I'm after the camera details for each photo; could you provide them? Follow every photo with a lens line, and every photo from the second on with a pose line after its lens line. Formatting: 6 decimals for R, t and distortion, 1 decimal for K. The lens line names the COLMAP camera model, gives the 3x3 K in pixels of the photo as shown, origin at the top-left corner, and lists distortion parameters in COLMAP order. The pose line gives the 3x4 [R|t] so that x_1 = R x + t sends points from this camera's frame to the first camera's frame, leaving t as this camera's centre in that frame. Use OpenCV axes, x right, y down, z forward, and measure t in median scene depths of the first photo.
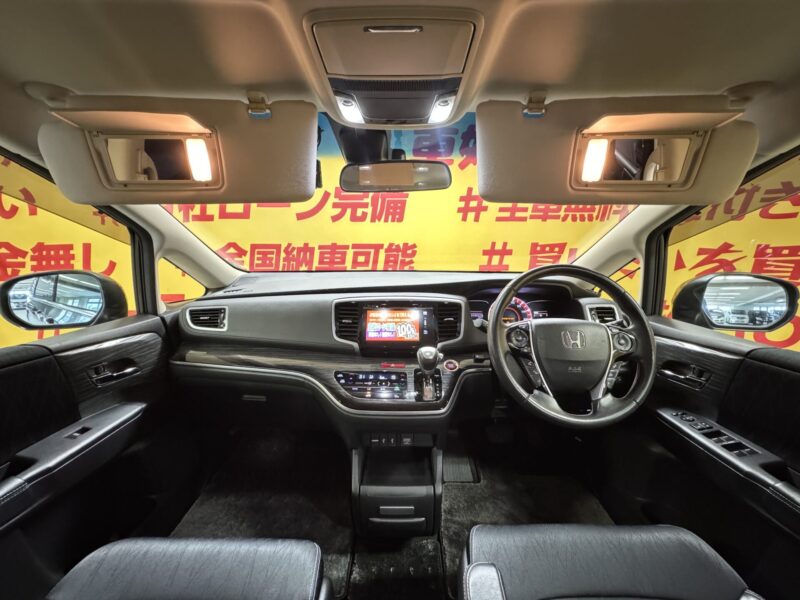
lens RADIAL K [[314.0, 0, 400.0], [0, 314.0, 300.0], [0, 0, 1]] dist [-0.008173, -0.000174]
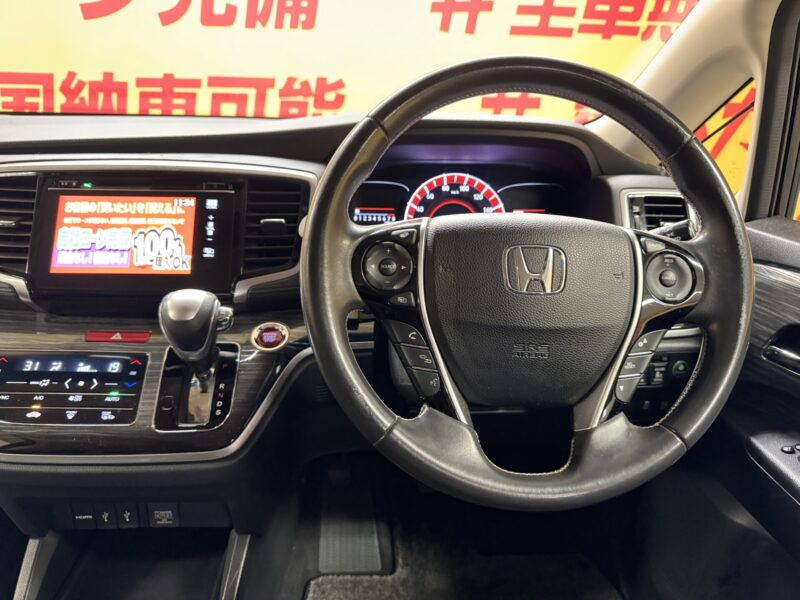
lens RADIAL K [[570.9, 0, 400.0], [0, 570.9, 300.0], [0, 0, 1]] dist [0.024166, -0.055364]
pose [[0.997547, 0.001932, 0.069970, 0.078210], [-0.013075, 0.987168, 0.159150, 0.012905], [-0.068765, -0.159675, 0.984772, 0.080171]]
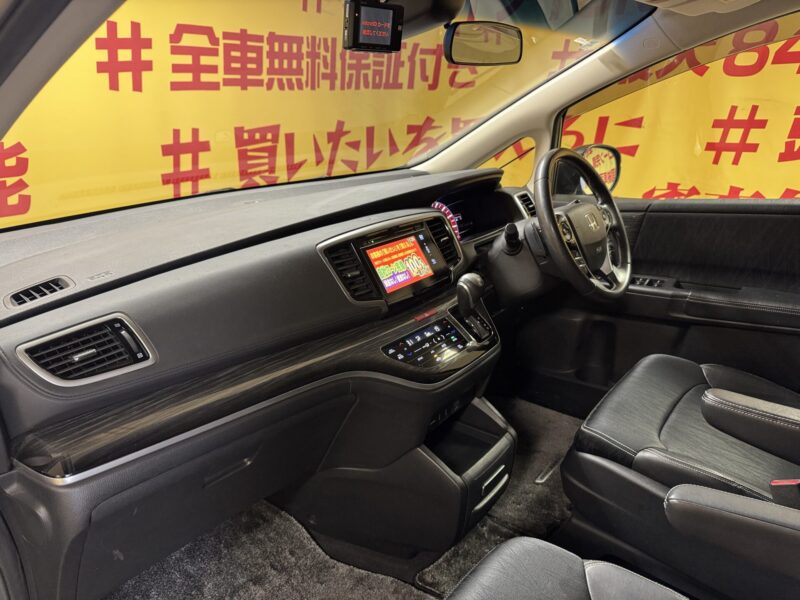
lens RADIAL K [[570.9, 0, 400.0], [0, 570.9, 300.0], [0, 0, 1]] dist [0.024166, -0.055364]
pose [[0.618175, -0.272449, 0.737313, -0.283680], [0.184044, 0.962104, 0.201207, -0.027259], [-0.764190, 0.011317, 0.644891, 0.059343]]
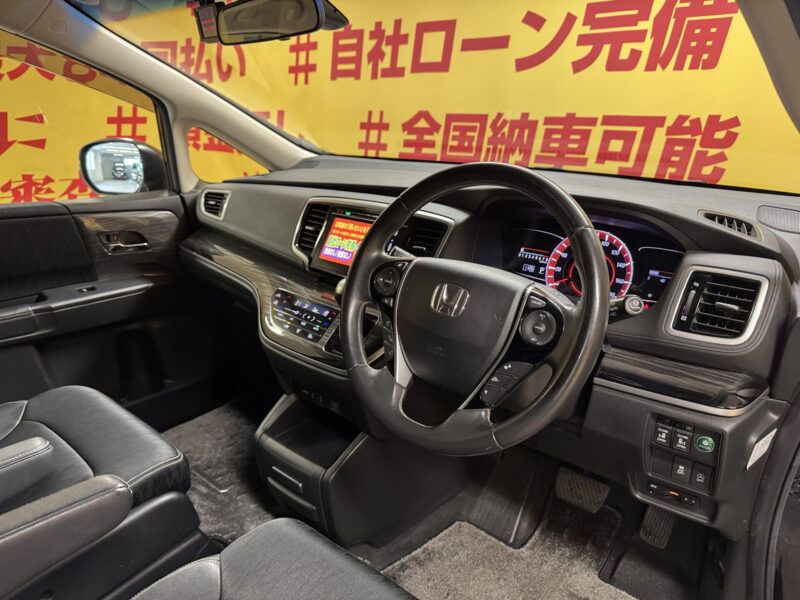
lens RADIAL K [[570.9, 0, 400.0], [0, 570.9, 300.0], [0, 0, 1]] dist [0.024166, -0.055364]
pose [[0.760399, 0.211210, -0.614152, 0.246287], [-0.123780, 0.975439, 0.182203, -0.010813], [0.637551, -0.062527, 0.767867, 0.032624]]
